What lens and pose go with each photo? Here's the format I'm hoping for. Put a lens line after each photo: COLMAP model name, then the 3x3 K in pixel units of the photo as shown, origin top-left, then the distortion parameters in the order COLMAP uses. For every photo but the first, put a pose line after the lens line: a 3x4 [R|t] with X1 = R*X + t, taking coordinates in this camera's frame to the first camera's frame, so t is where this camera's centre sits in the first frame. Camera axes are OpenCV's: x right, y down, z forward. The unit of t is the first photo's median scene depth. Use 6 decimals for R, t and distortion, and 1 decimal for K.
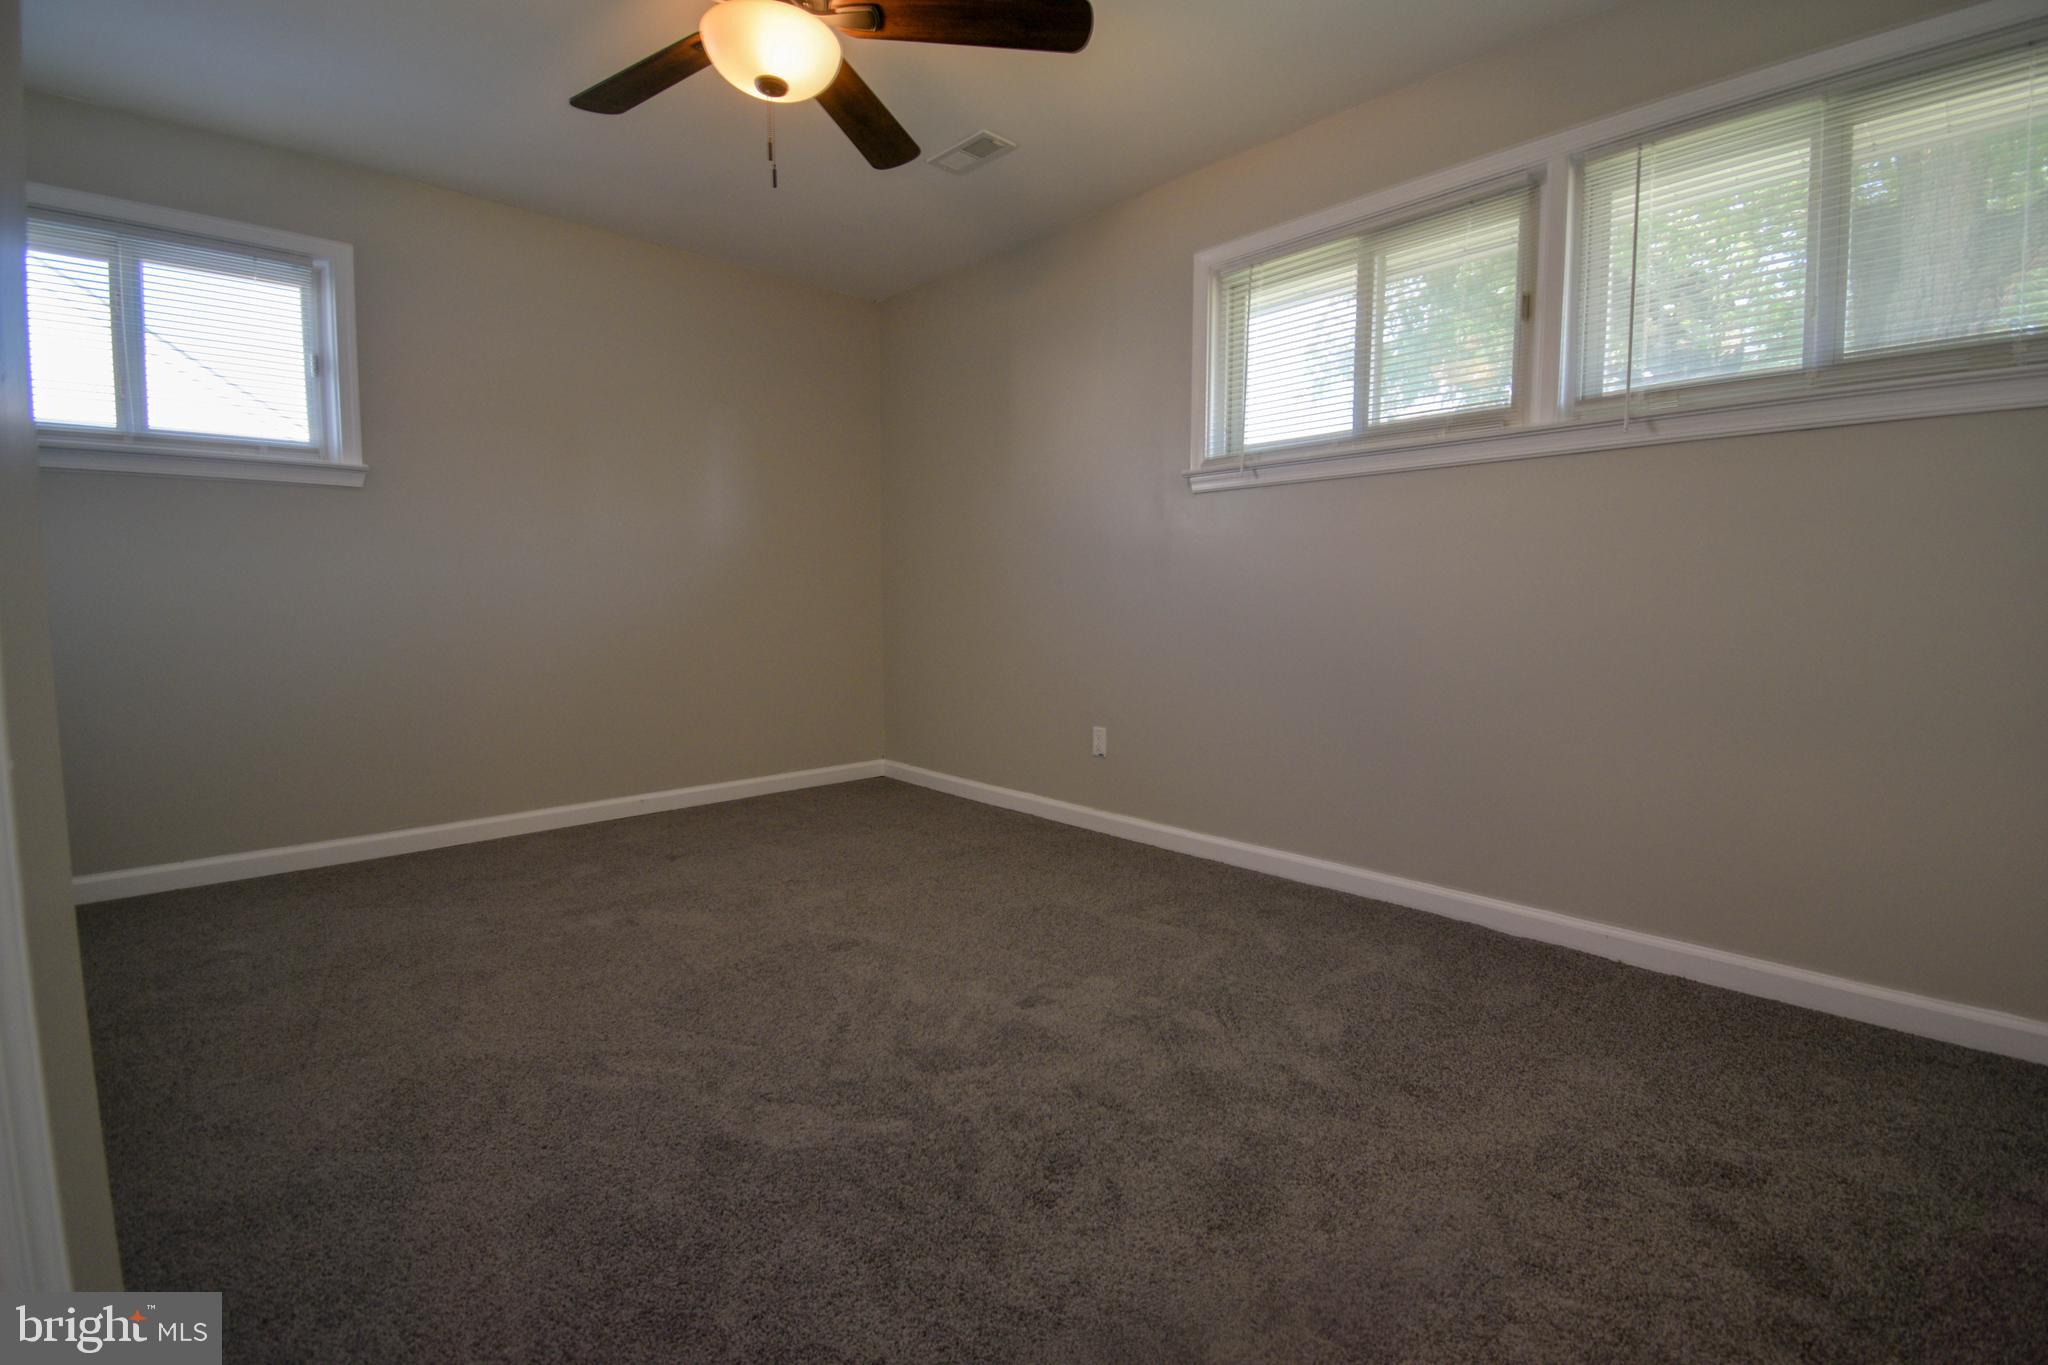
lens RADIAL K [[915.0, 0, 1037.0], [0, 915.0, 682.1], [0, 0, 1]] dist [-0.004598, -0.000467]
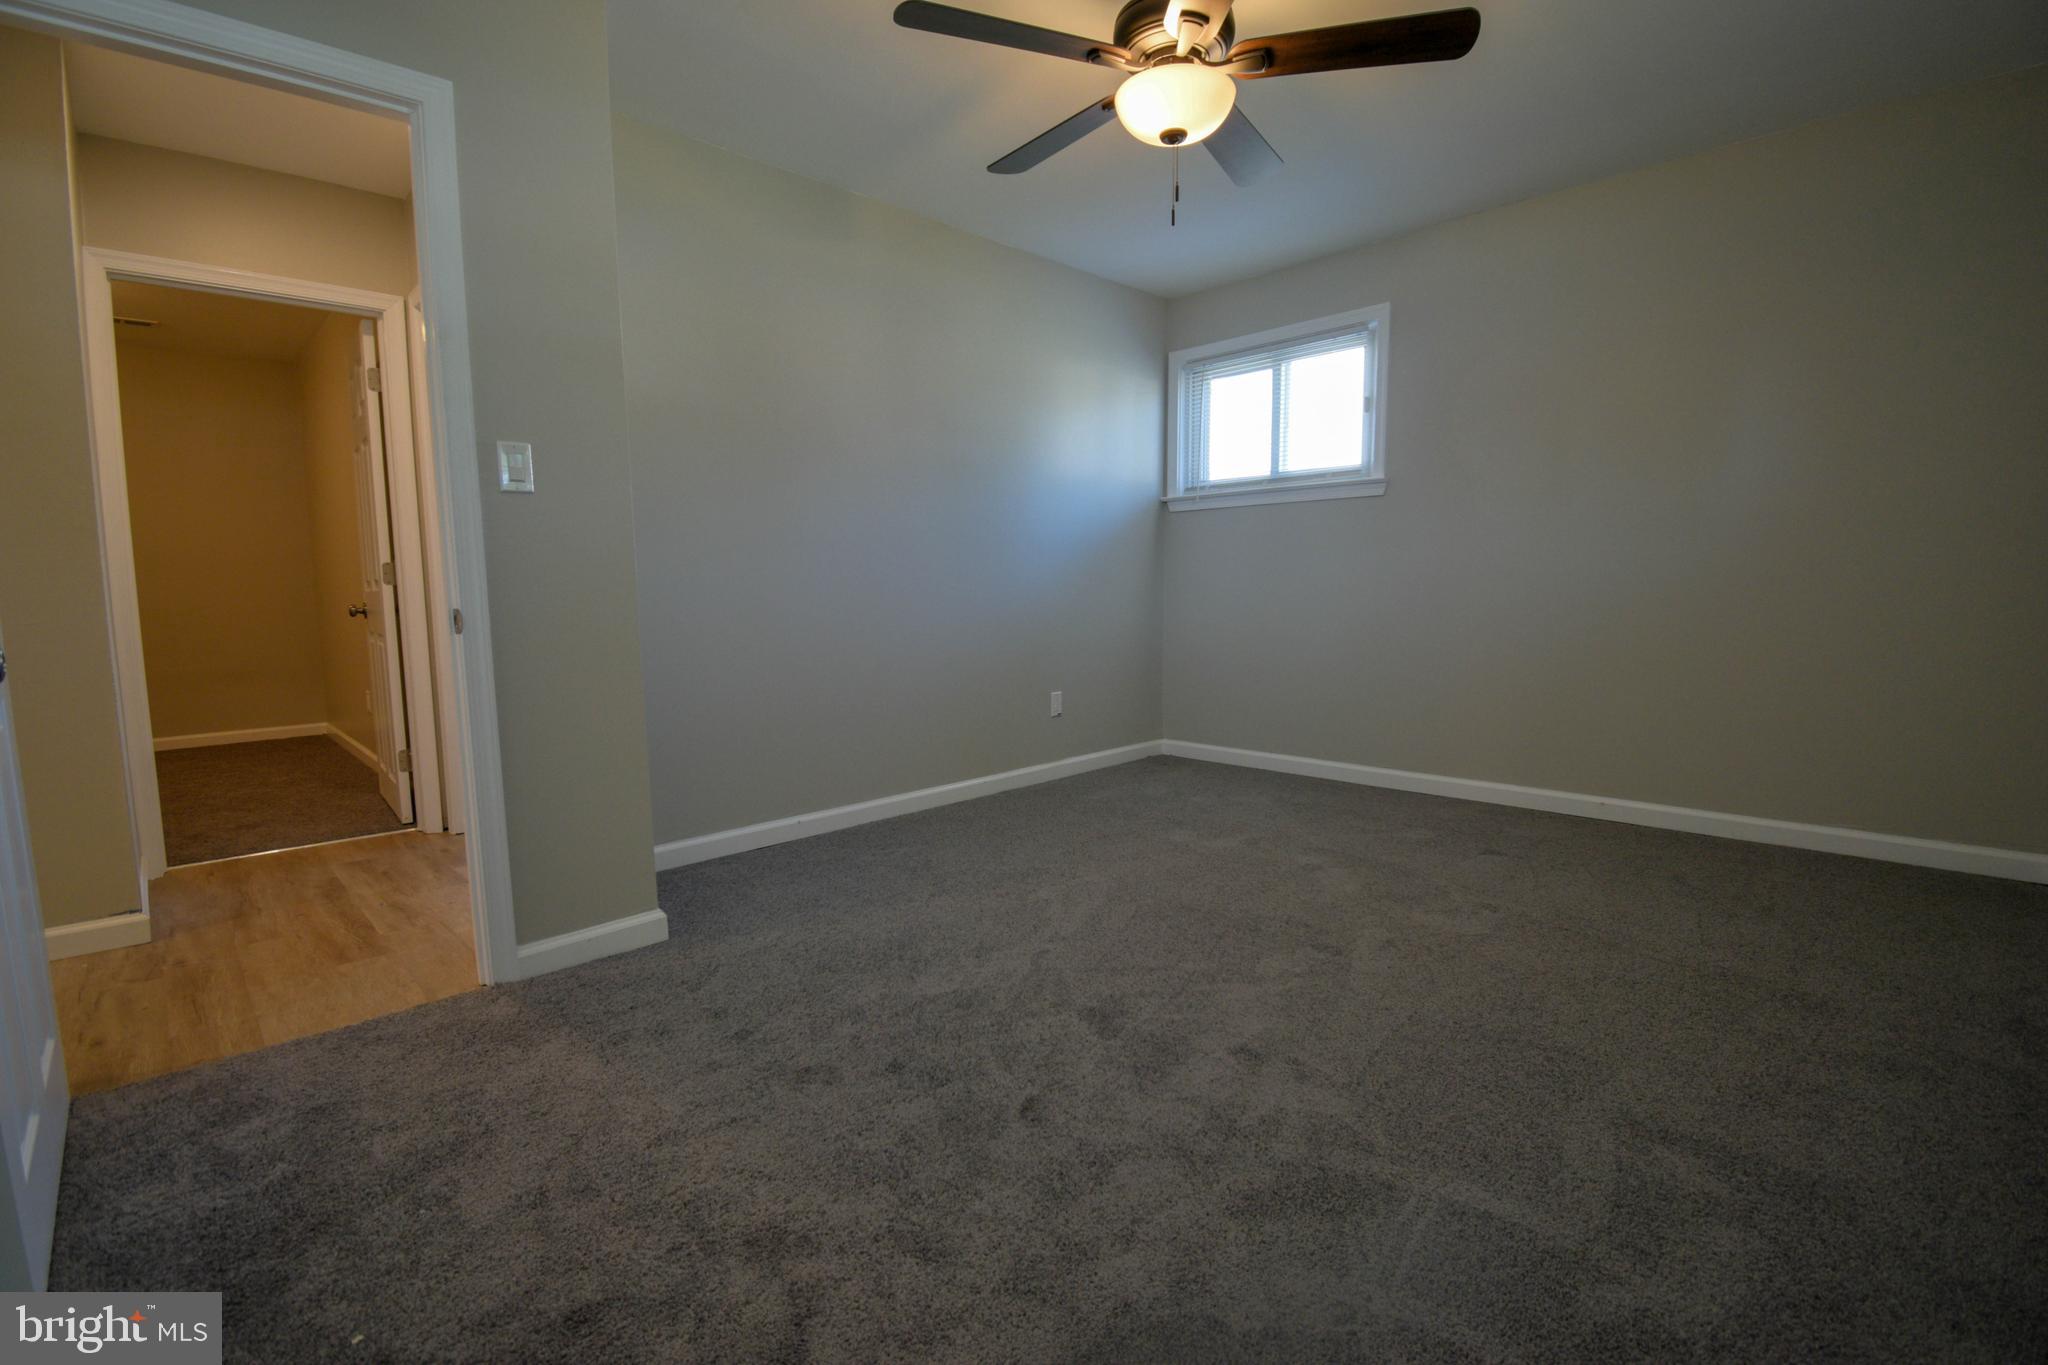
lens RADIAL K [[915.0, 0, 1037.0], [0, 915.0, 682.1], [0, 0, 1]] dist [-0.004598, -0.000467]
pose [[0.020926, 0.107898, -0.993942, 0.661974], [-0.078408, 0.991274, 0.105958, -0.061907], [0.996702, 0.075716, 0.029204, 0.614890]]
